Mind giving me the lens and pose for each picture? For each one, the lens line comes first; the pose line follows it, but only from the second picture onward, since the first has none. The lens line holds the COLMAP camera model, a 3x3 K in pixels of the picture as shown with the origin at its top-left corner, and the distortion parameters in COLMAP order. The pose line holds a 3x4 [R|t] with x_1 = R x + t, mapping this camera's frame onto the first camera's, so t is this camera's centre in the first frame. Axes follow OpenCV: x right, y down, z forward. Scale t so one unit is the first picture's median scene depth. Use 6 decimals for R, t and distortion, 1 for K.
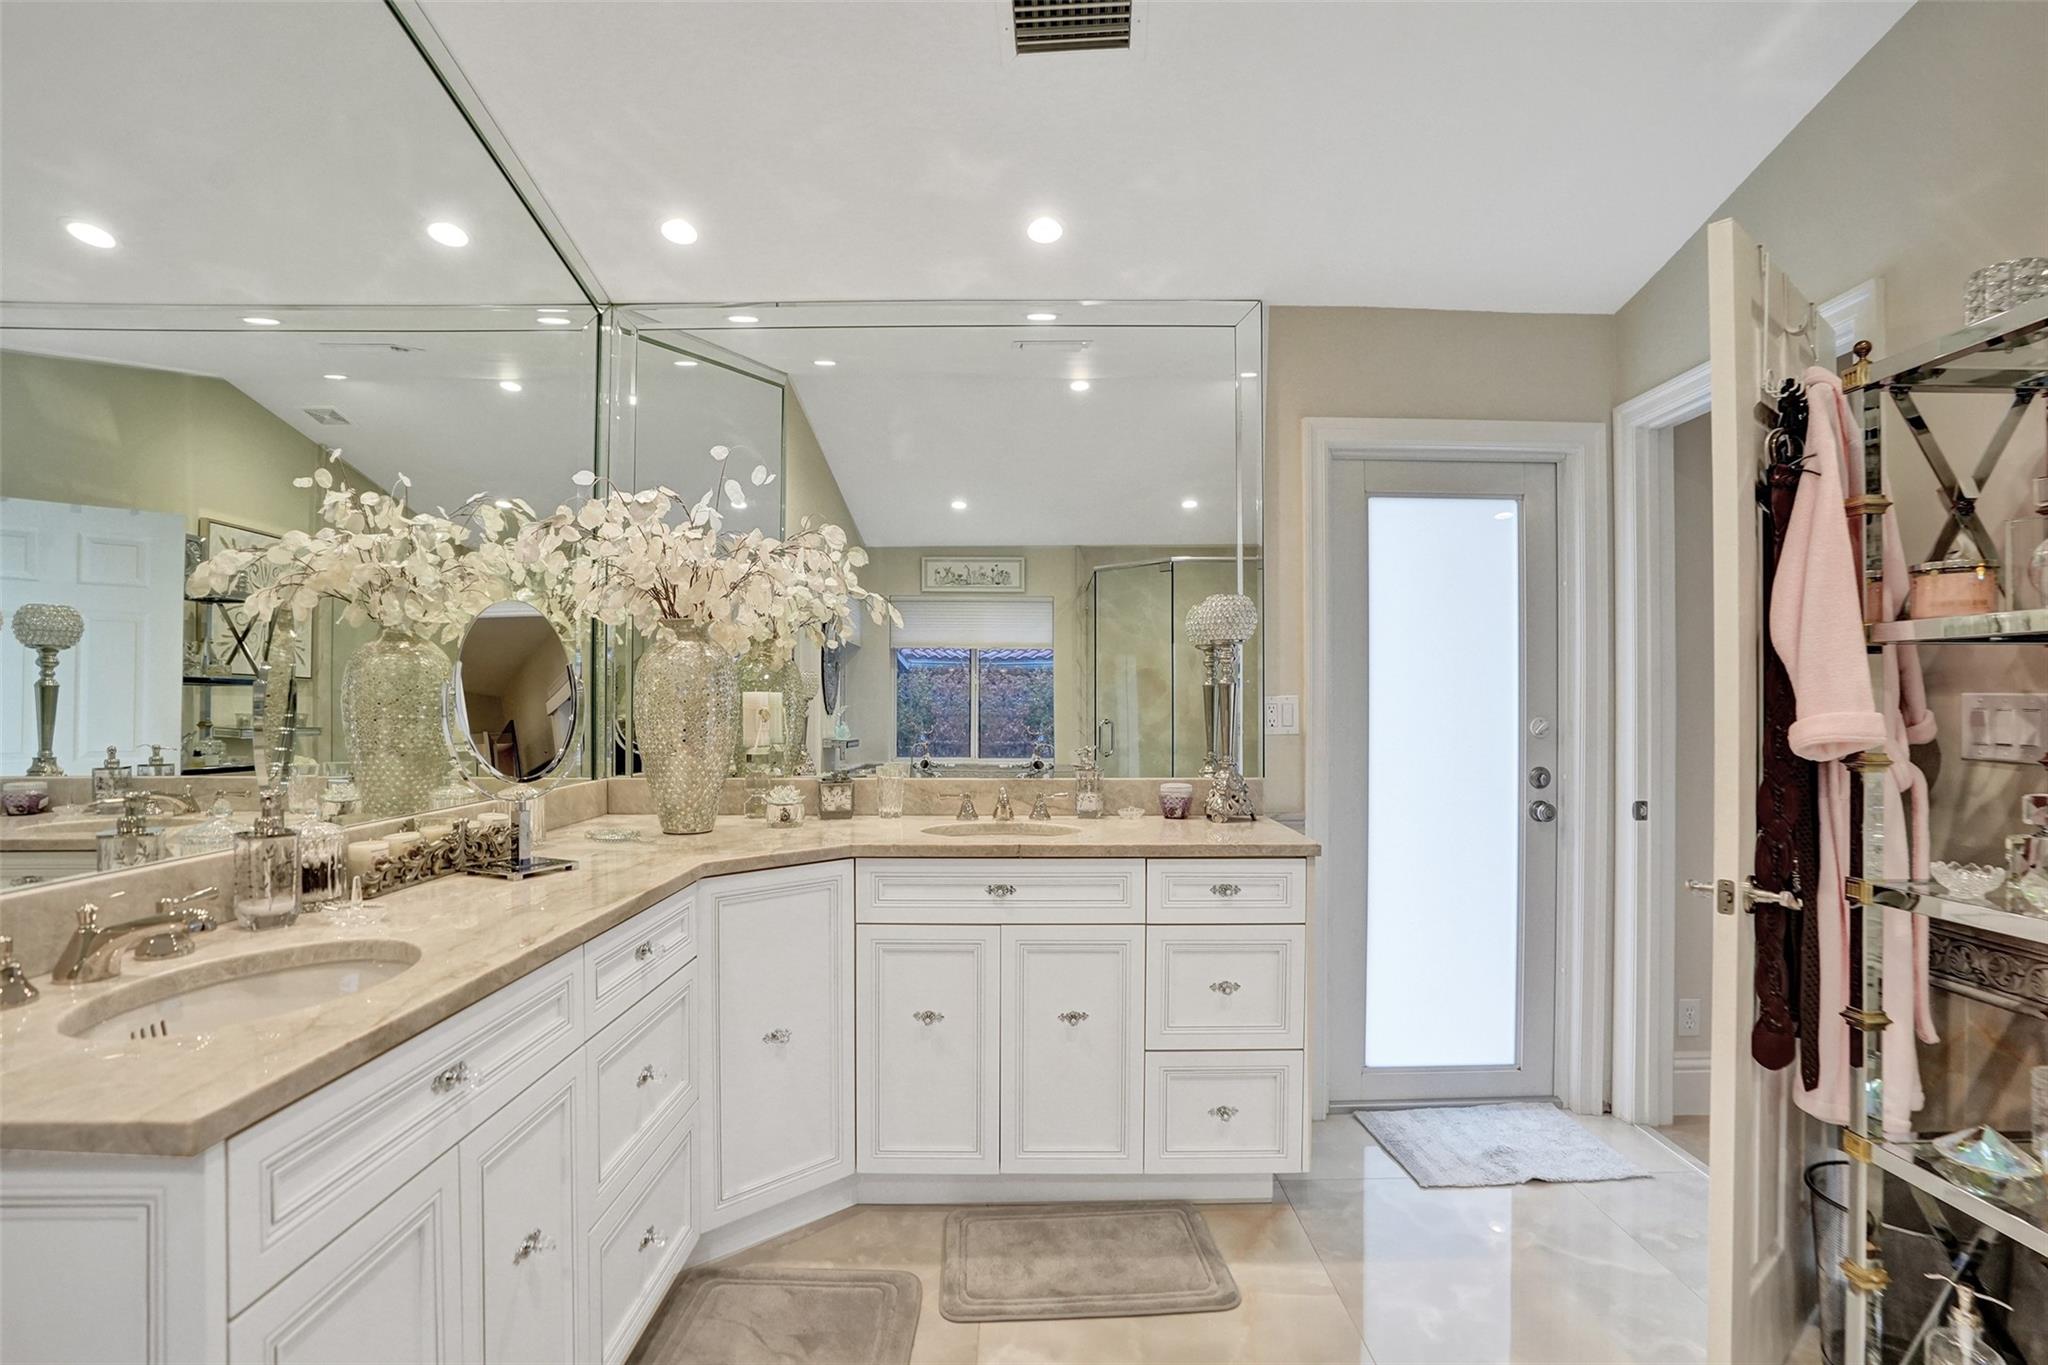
lens RADIAL K [[983.6, 0, 1011.2], [0, 983.6, 688.7], [0, 0, 1]] dist [-0.046084, 0.017096]
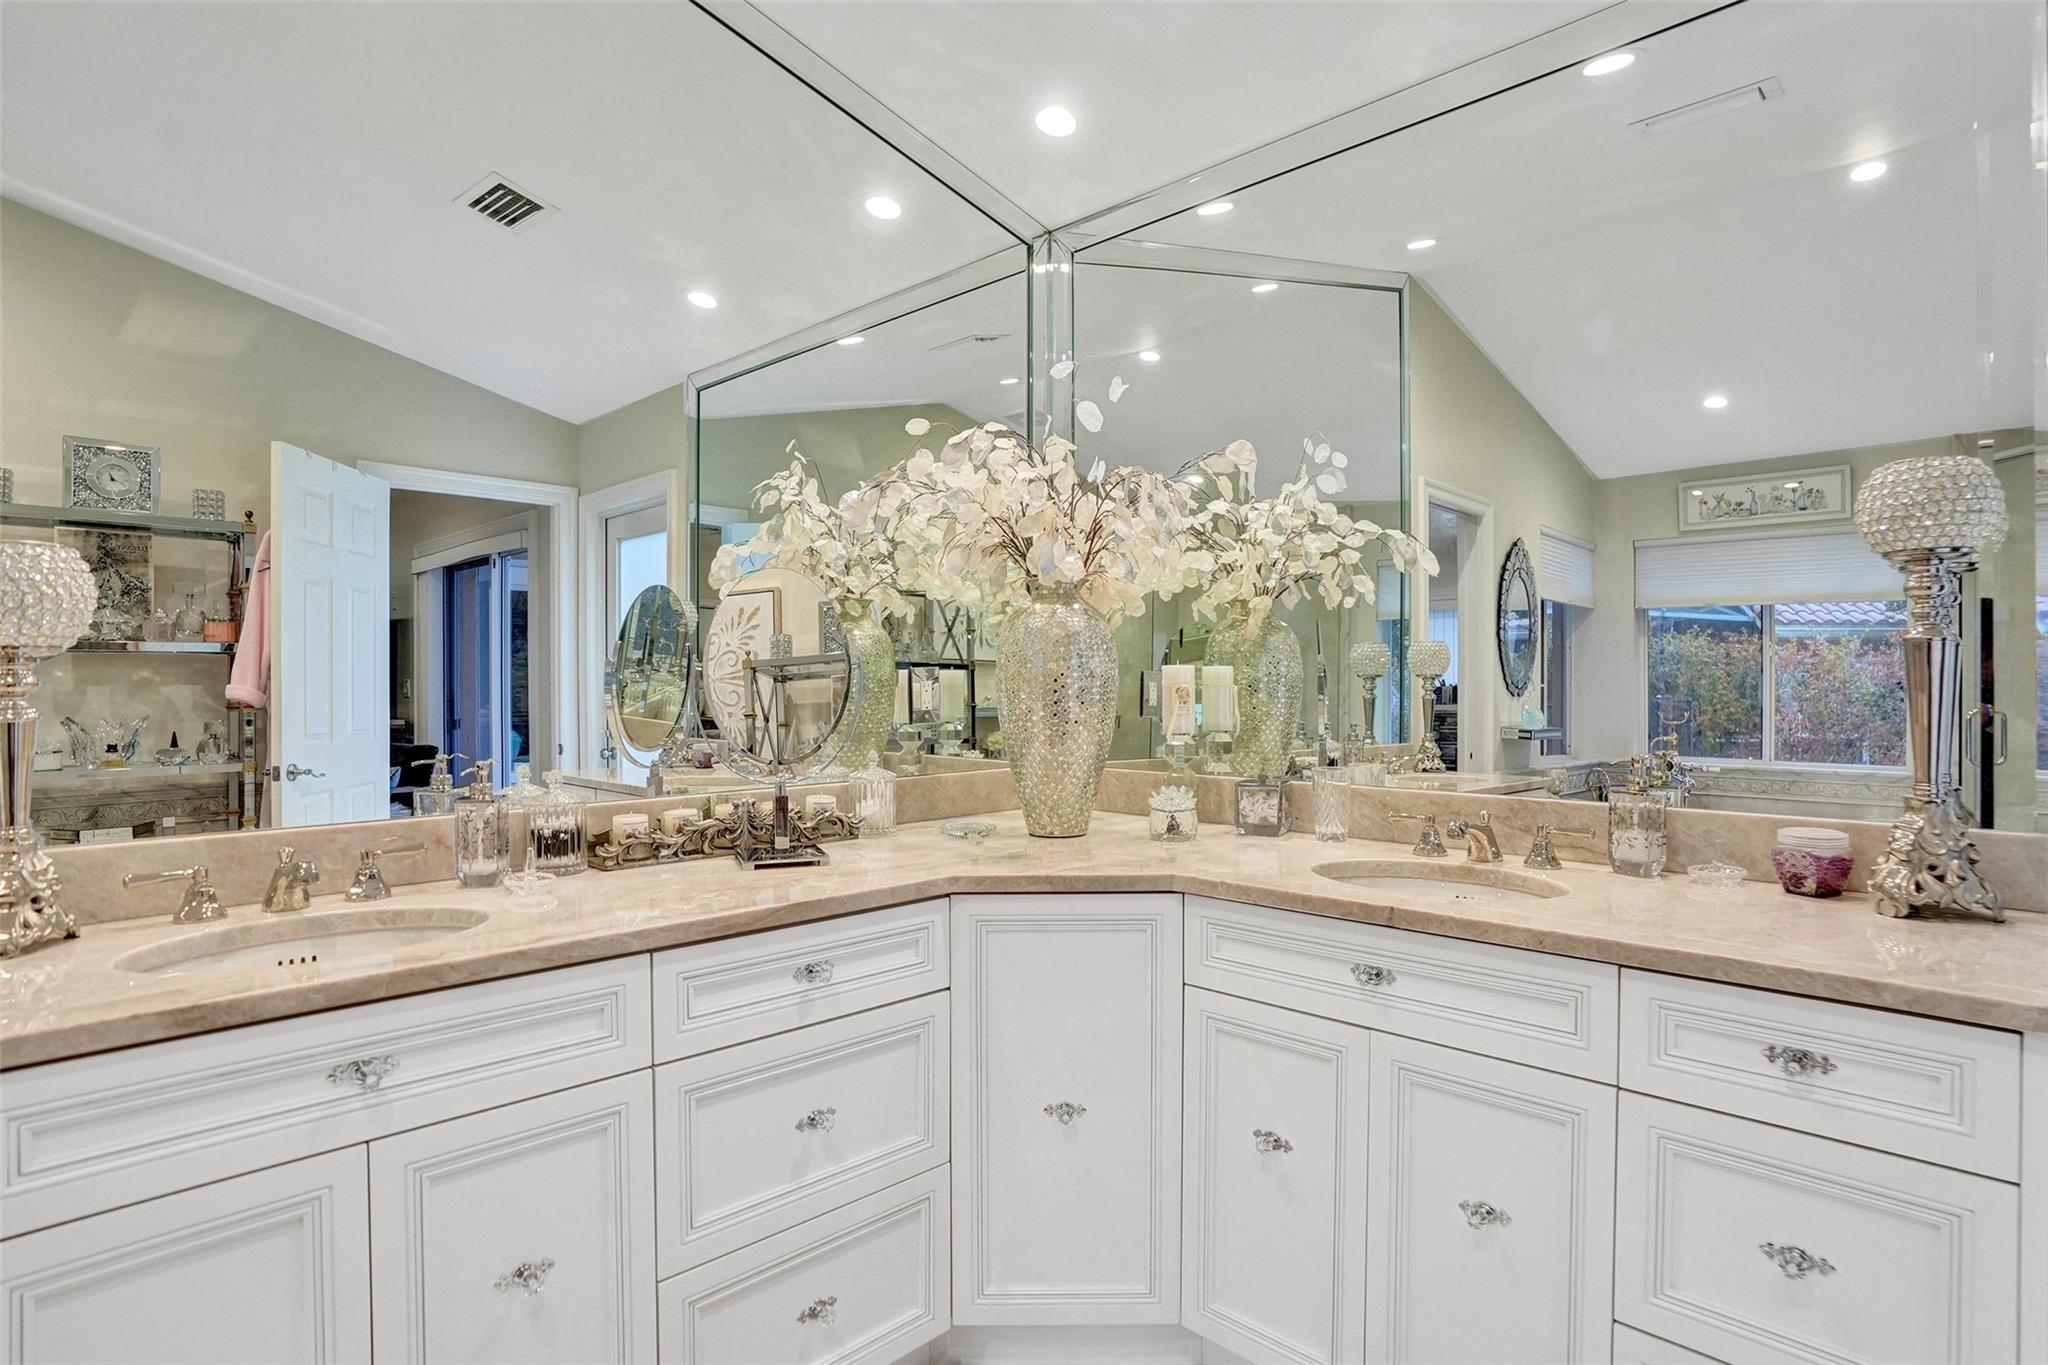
lens RADIAL K [[1046.2, 0, 1029.5], [0, 1046.2, 675.6], [0, 0, 1]] dist [-0.061898, 0.029023]
pose [[0.722125, -0.005569, -0.691740, 0.247305], [0.009363, 0.999955, 0.001724, 0.009351], [0.691699, -0.007722, 0.722145, 0.318347]]
